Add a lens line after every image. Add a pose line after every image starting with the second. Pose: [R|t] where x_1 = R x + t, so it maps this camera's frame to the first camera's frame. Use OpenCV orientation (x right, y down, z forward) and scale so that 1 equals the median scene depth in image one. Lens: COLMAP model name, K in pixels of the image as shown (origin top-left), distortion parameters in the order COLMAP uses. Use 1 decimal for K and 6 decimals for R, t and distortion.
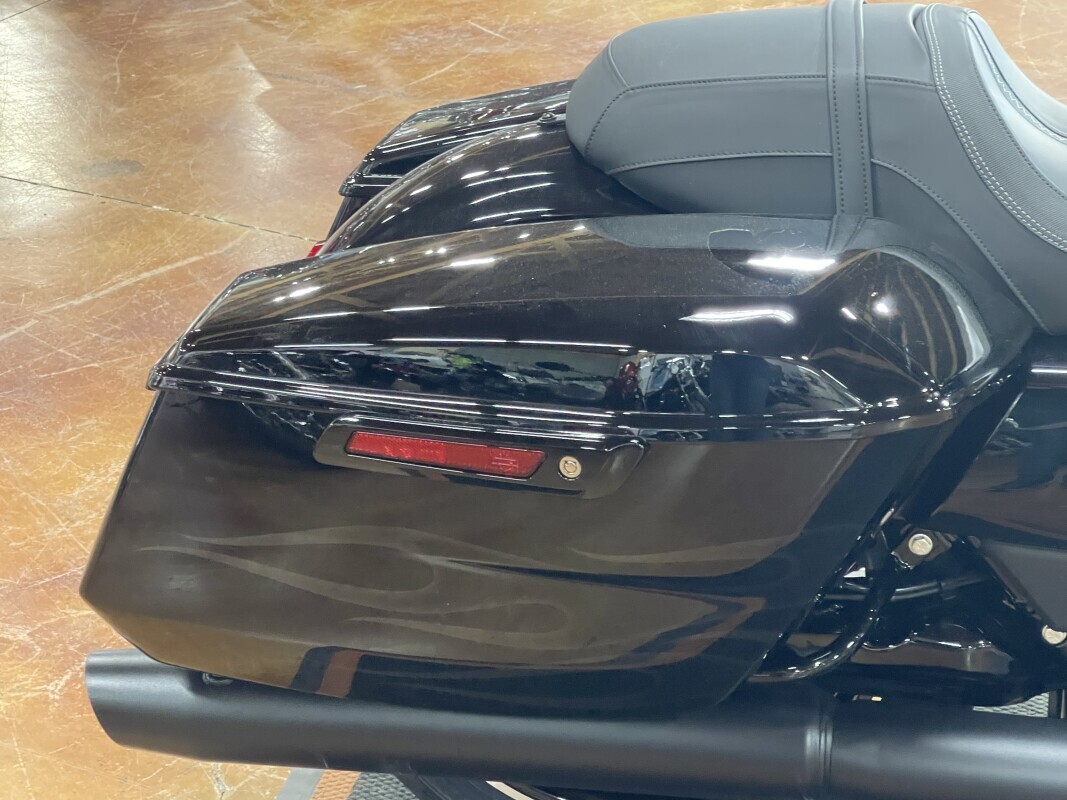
lens RADIAL K [[2180.5, 0, 533.5], [0, 2180.5, 400.0], [0, 0, 1]] dist [0.211699, 0.006463]
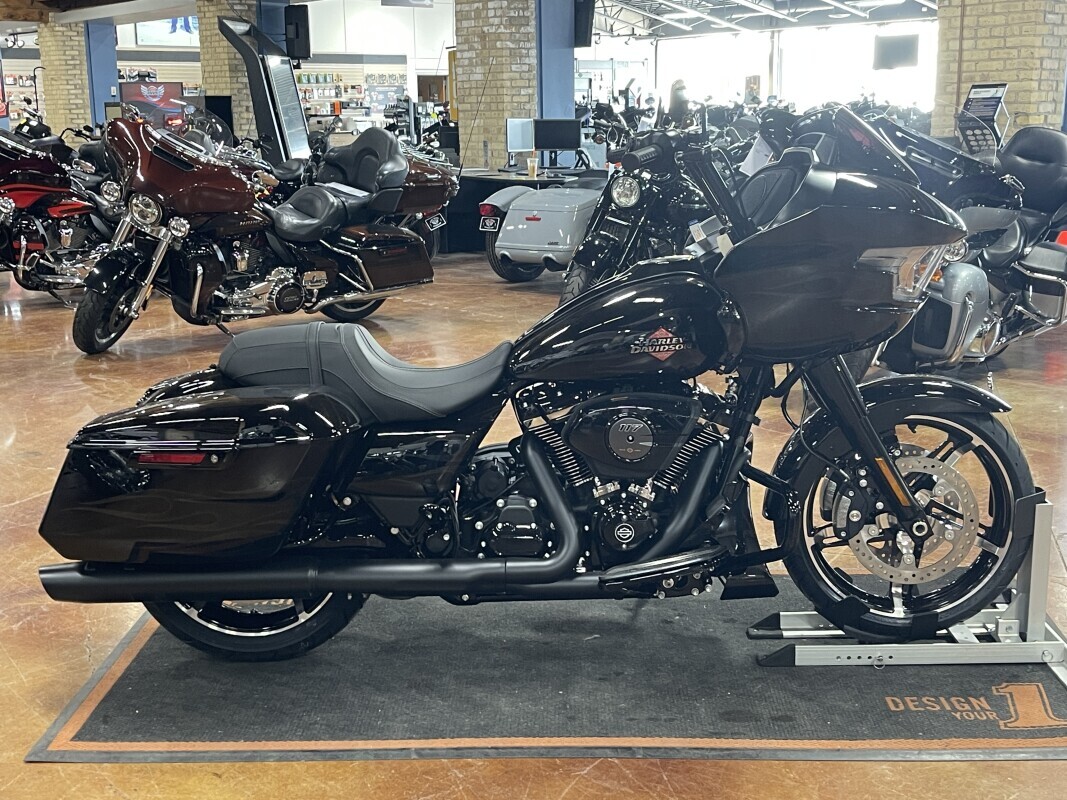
lens RADIAL K [[1336.0, 0, 533.5], [0, 1336.0, 400.0], [0, 0, 1]] dist [0.023791, 0.045078]
pose [[0.980238, -0.032121, 0.195199, 0.037392], [0.070226, 0.978964, -0.191565, 0.138950], [-0.184940, 0.201487, 0.961873, -0.364994]]
